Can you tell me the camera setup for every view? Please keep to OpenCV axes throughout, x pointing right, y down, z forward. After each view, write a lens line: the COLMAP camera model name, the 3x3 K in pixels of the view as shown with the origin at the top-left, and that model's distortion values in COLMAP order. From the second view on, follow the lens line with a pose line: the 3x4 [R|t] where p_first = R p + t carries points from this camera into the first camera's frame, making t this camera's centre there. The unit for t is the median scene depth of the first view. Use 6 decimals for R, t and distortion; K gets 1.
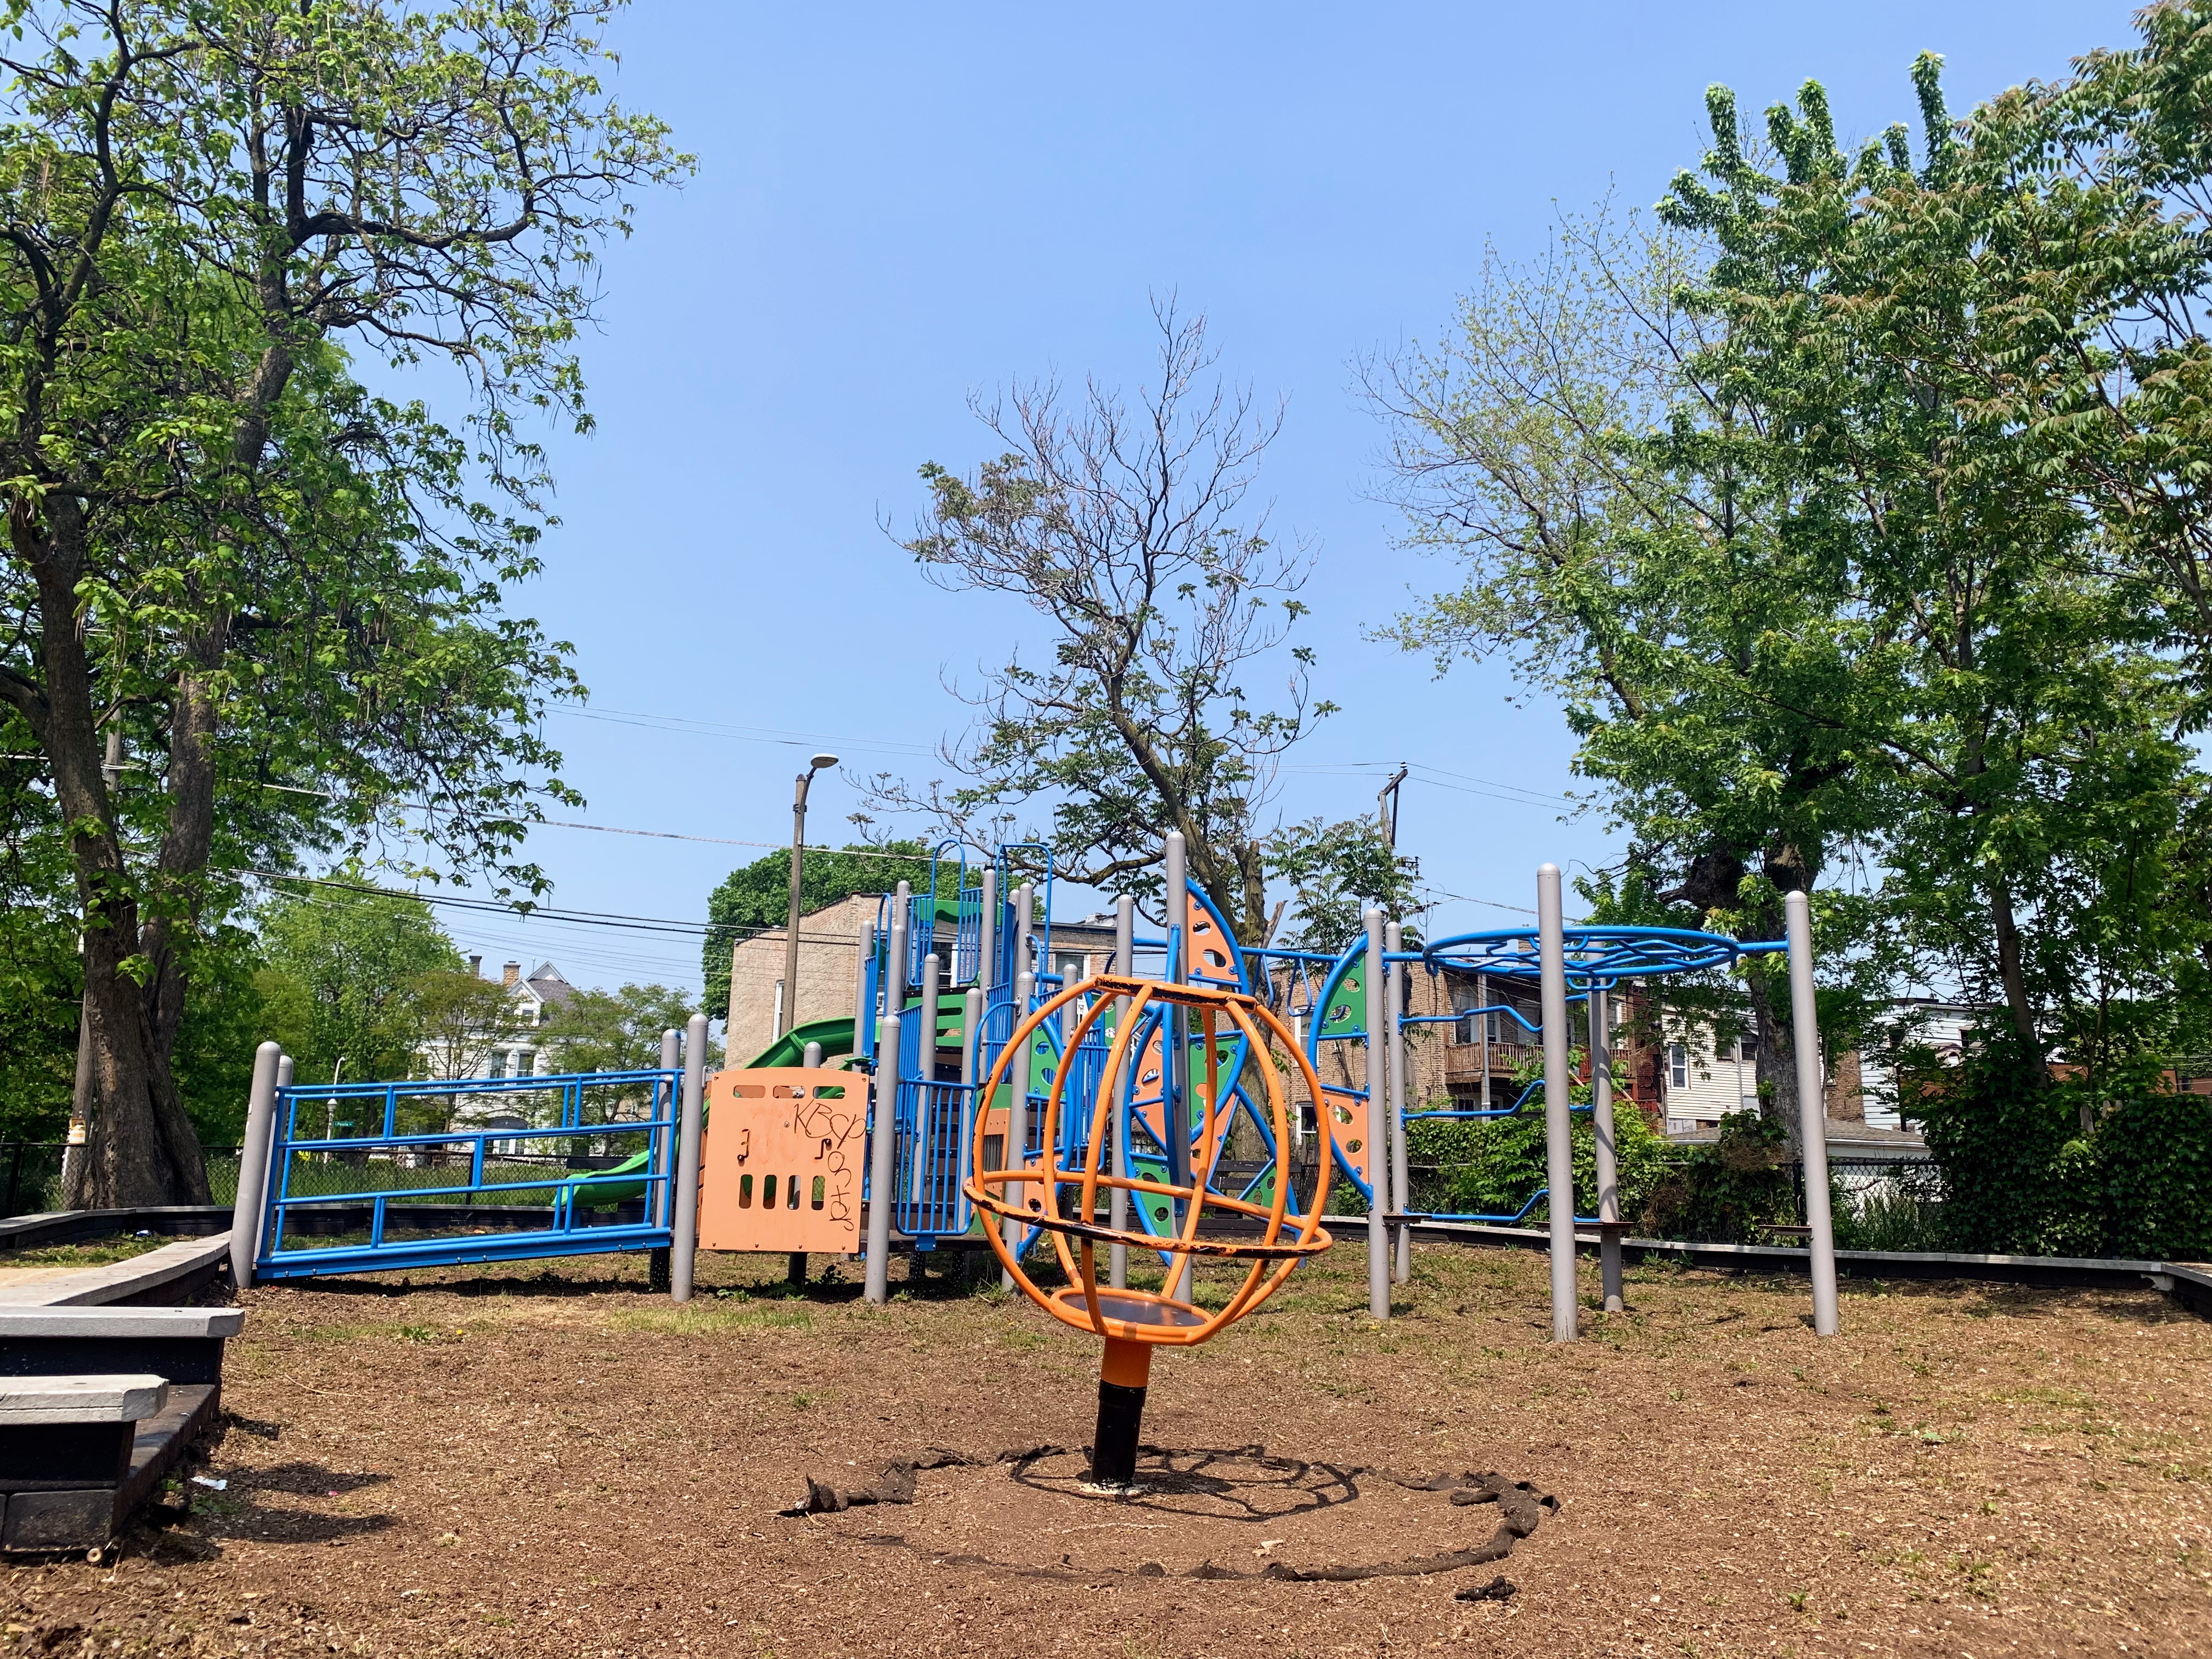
lens RADIAL K [[1616.6, 0, 1106.0], [0, 1616.6, 829.5], [0, 0, 1]] dist [0.040179, -0.065309]
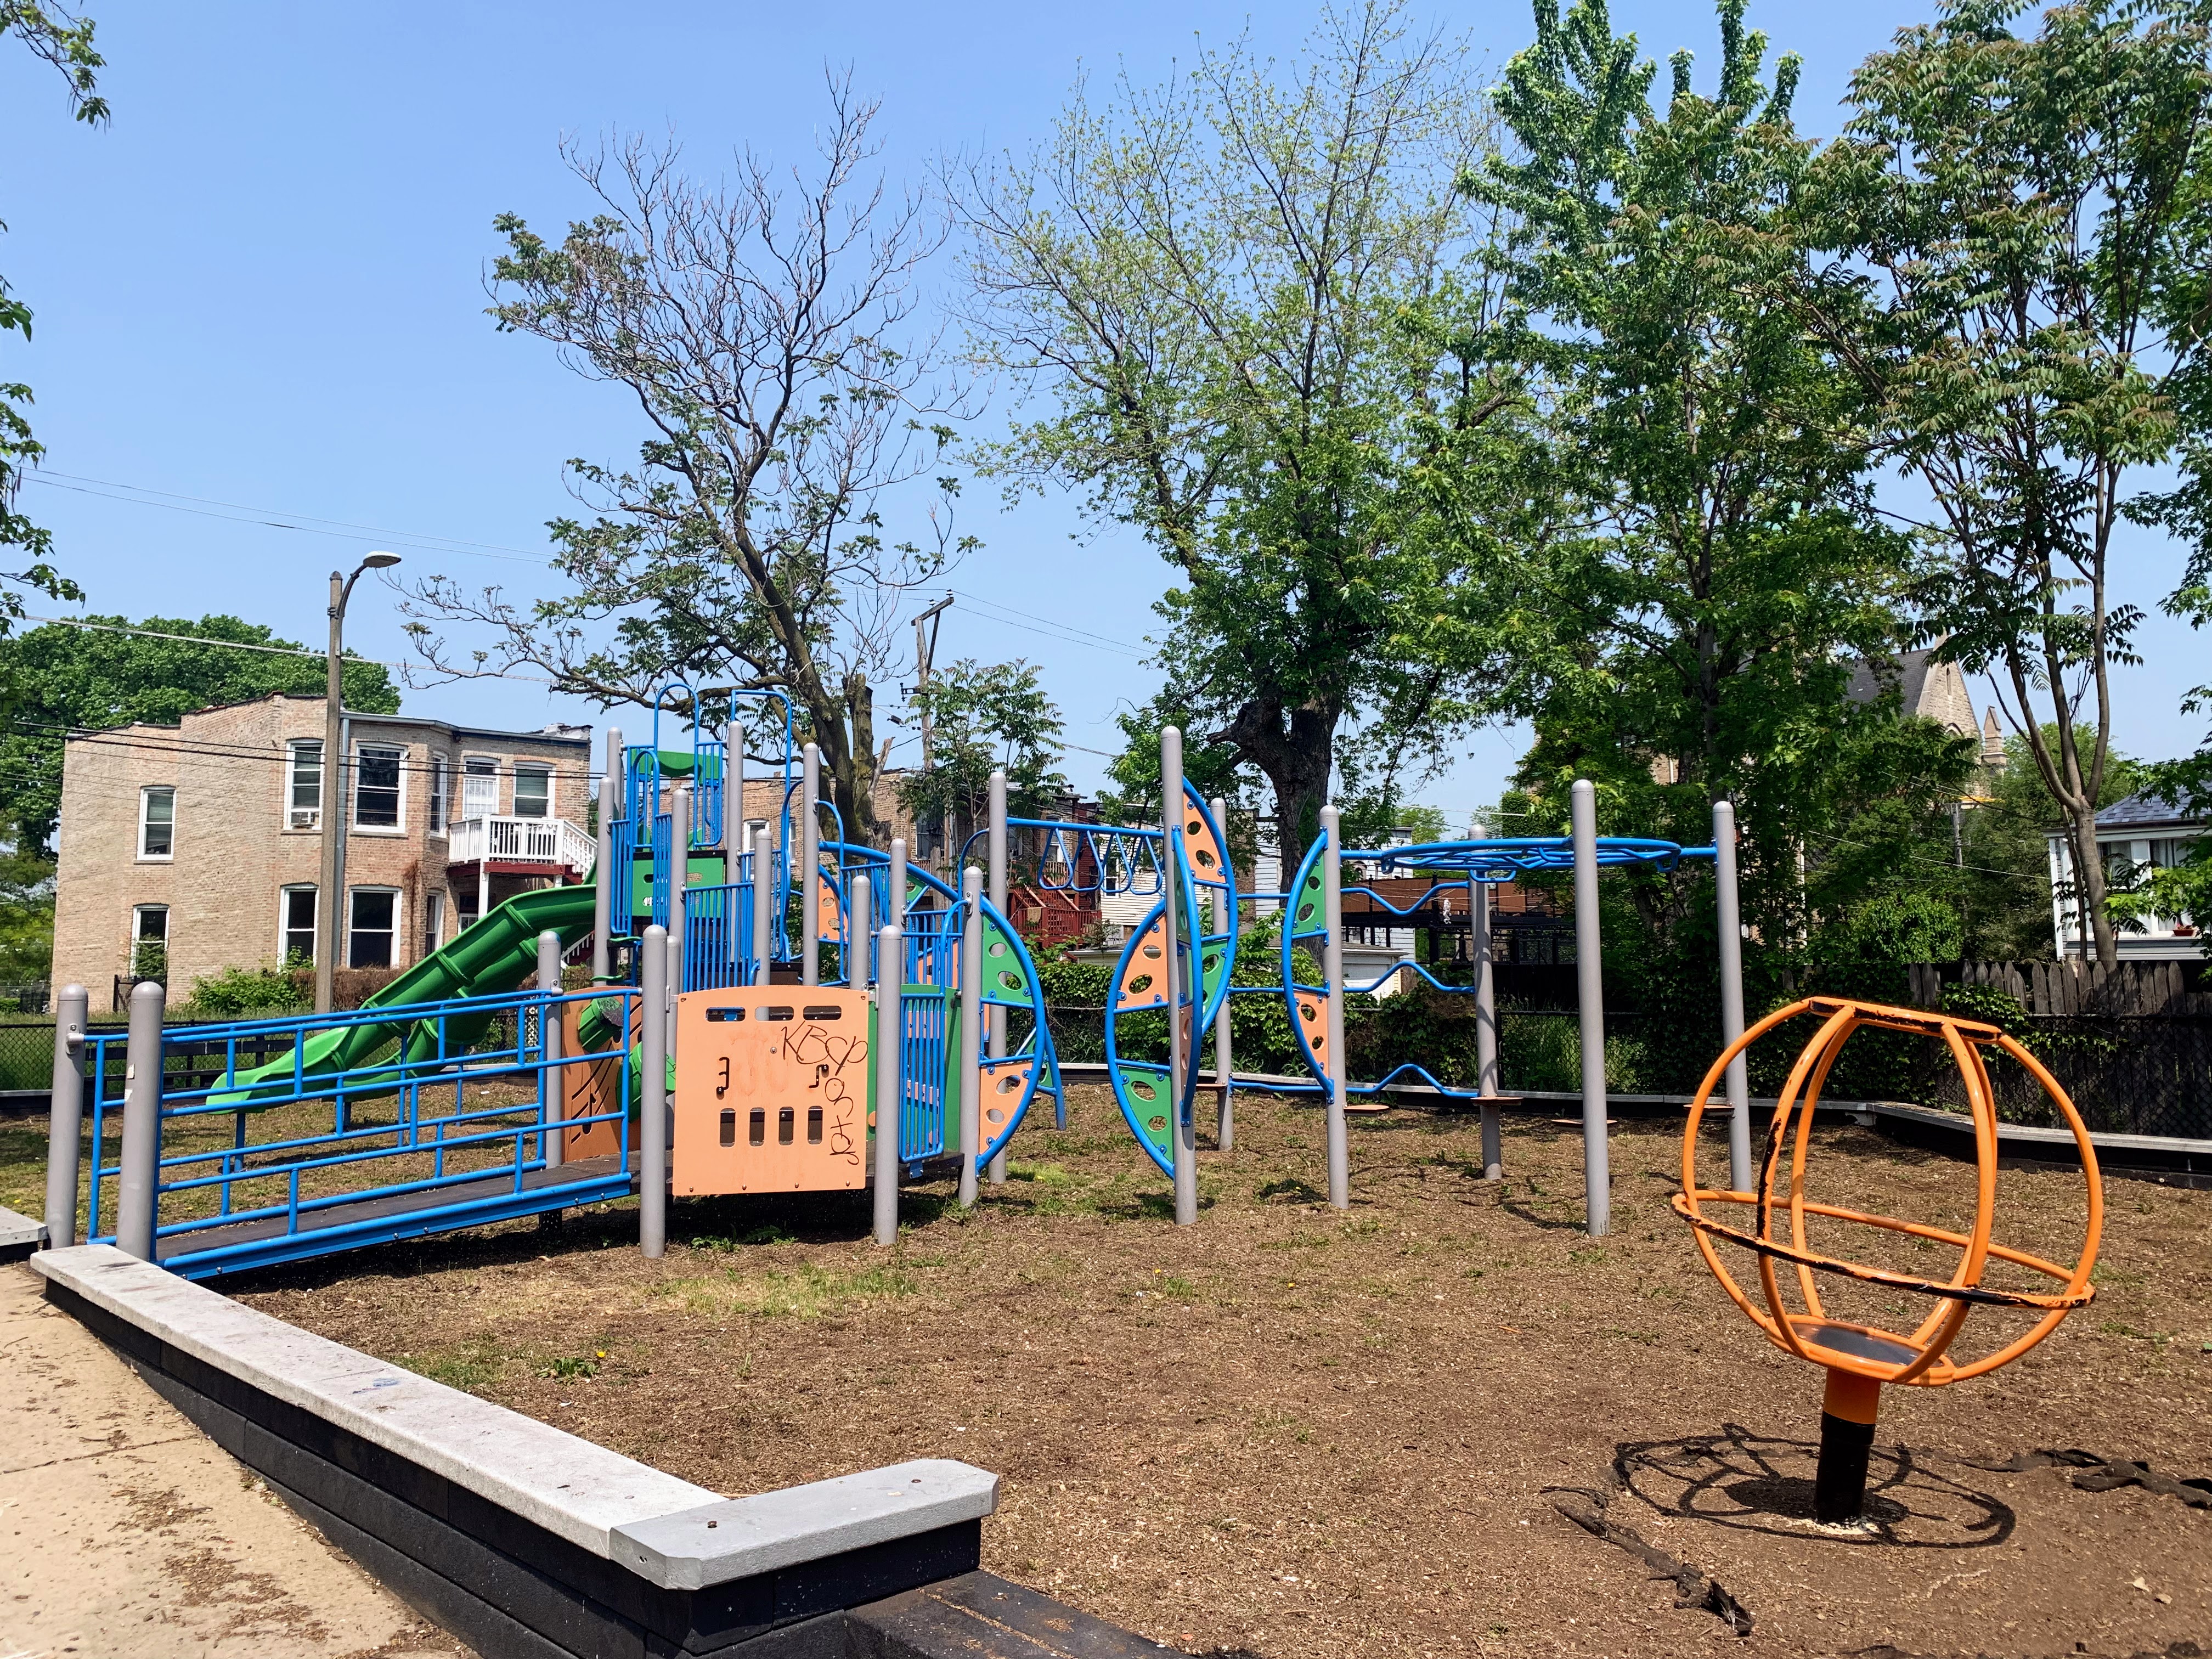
lens RADIAL K [[1616.6, 0, 1106.0], [0, 1616.6, 829.5], [0, 0, 1]] dist [0.040179, -0.065309]
pose [[0.928591, 0.006534, 0.371048, -0.136650], [-0.051424, 0.992465, 0.111218, -0.016170], [-0.367525, -0.122357, 0.921929, 0.055626]]
